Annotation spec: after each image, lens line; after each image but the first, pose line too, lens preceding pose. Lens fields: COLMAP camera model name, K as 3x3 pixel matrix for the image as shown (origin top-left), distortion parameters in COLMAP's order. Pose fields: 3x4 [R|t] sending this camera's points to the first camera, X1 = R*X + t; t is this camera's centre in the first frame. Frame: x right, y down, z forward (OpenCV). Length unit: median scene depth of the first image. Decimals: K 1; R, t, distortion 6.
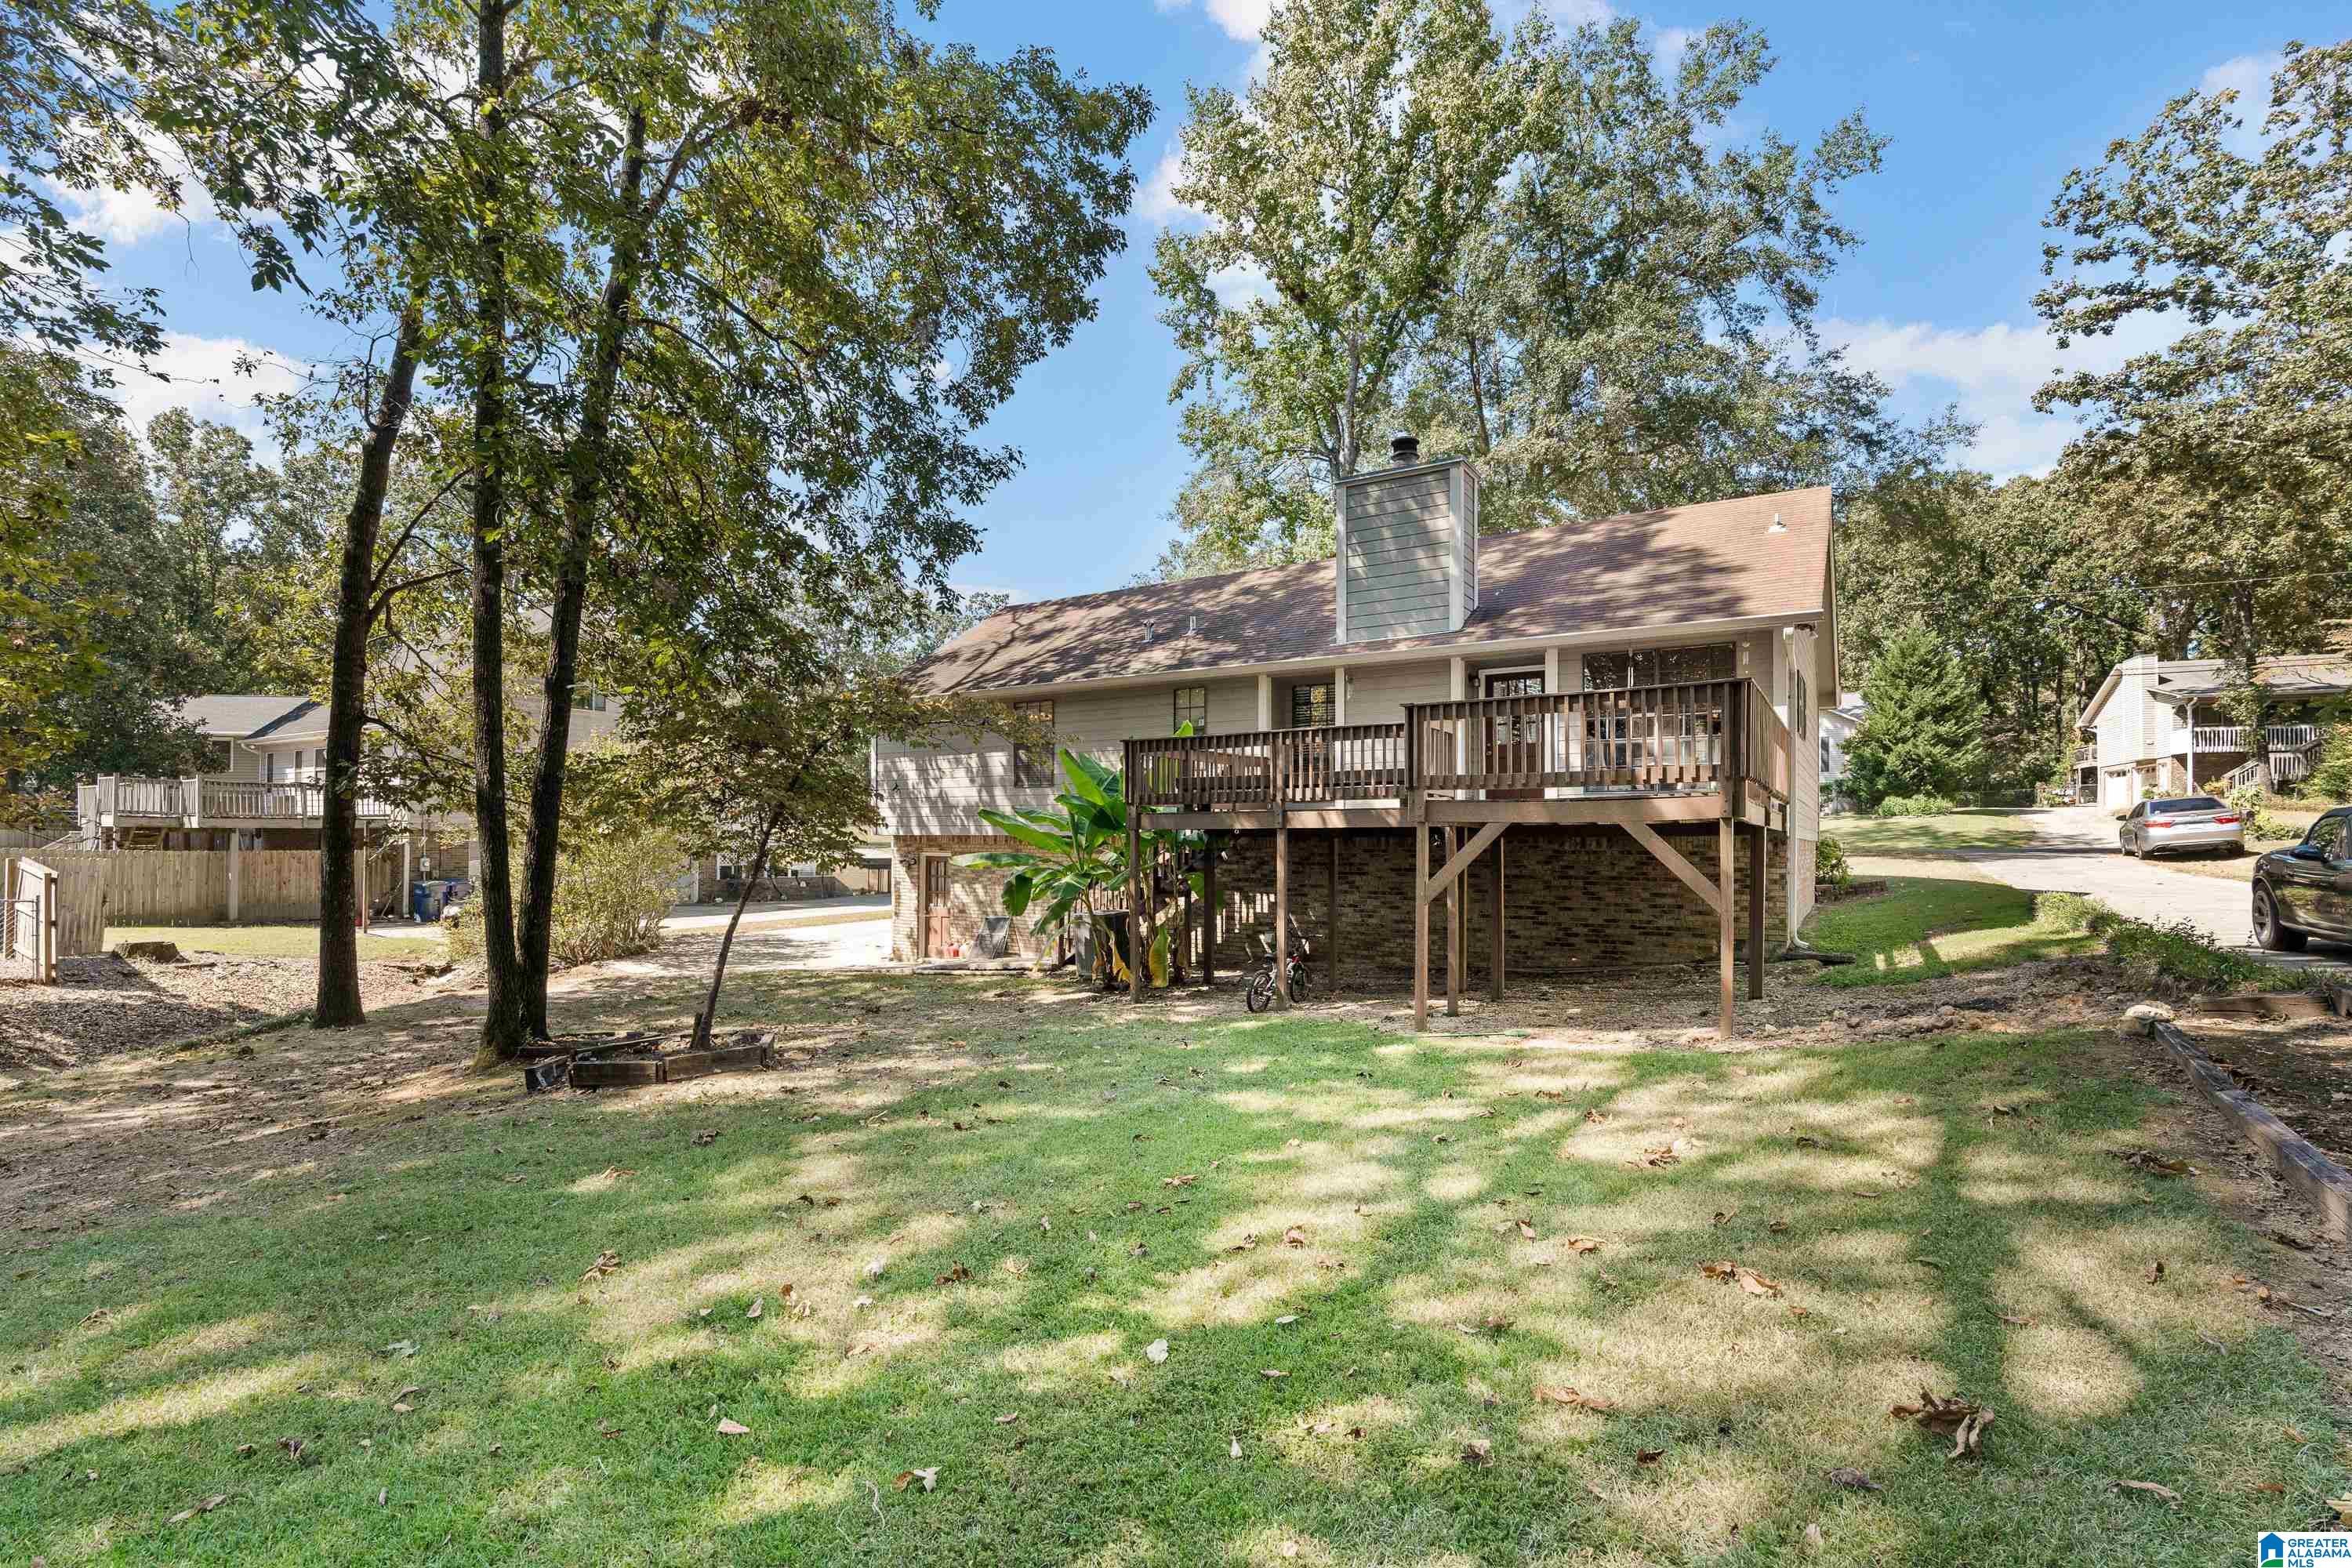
lens RADIAL K [[1074.8, 0, 1179.2], [0, 1074.8, 826.1], [0, 0, 1]] dist [0.001116, 0.000412]
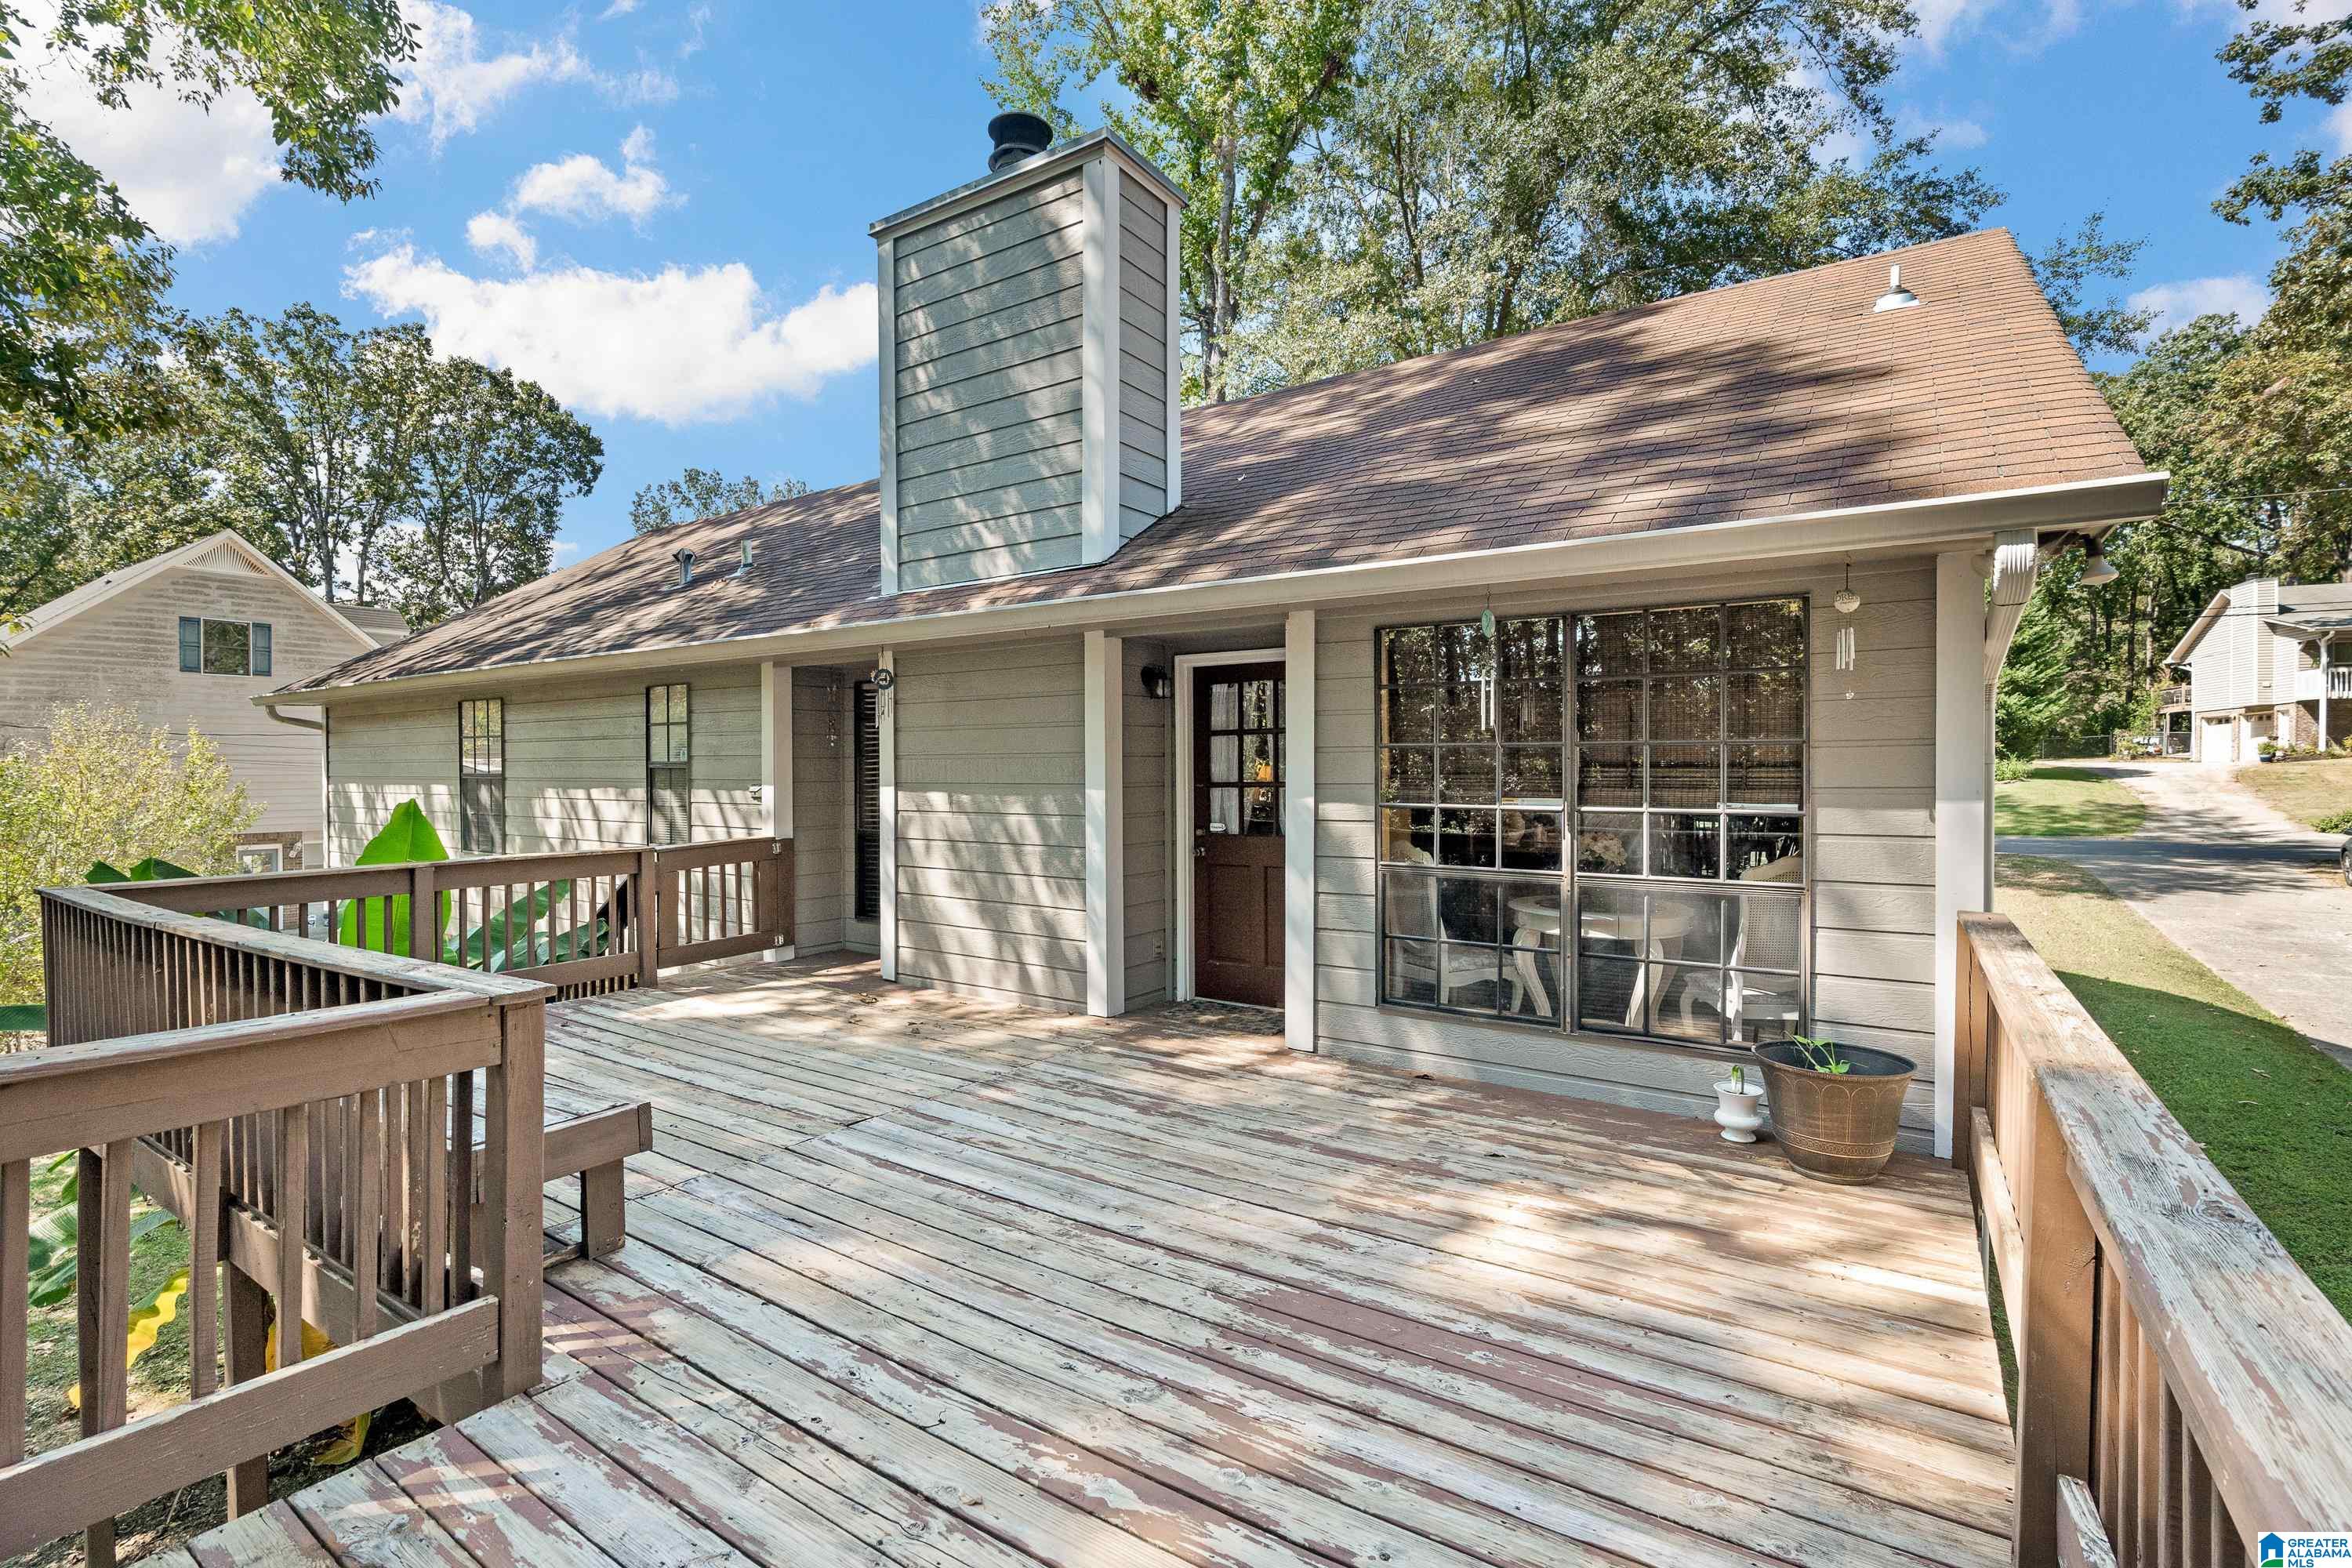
lens RADIAL K [[1056.9, 0, 1176.0], [0, 1056.9, 784.0], [0, 0, 1]] dist [-0.000182, 0.000157]
pose [[0.999705, -0.005982, -0.023555, 0.094022], [0.006650, 0.999575, 0.028392, -0.034717], [0.023375, -0.028541, 0.999319, 0.189388]]
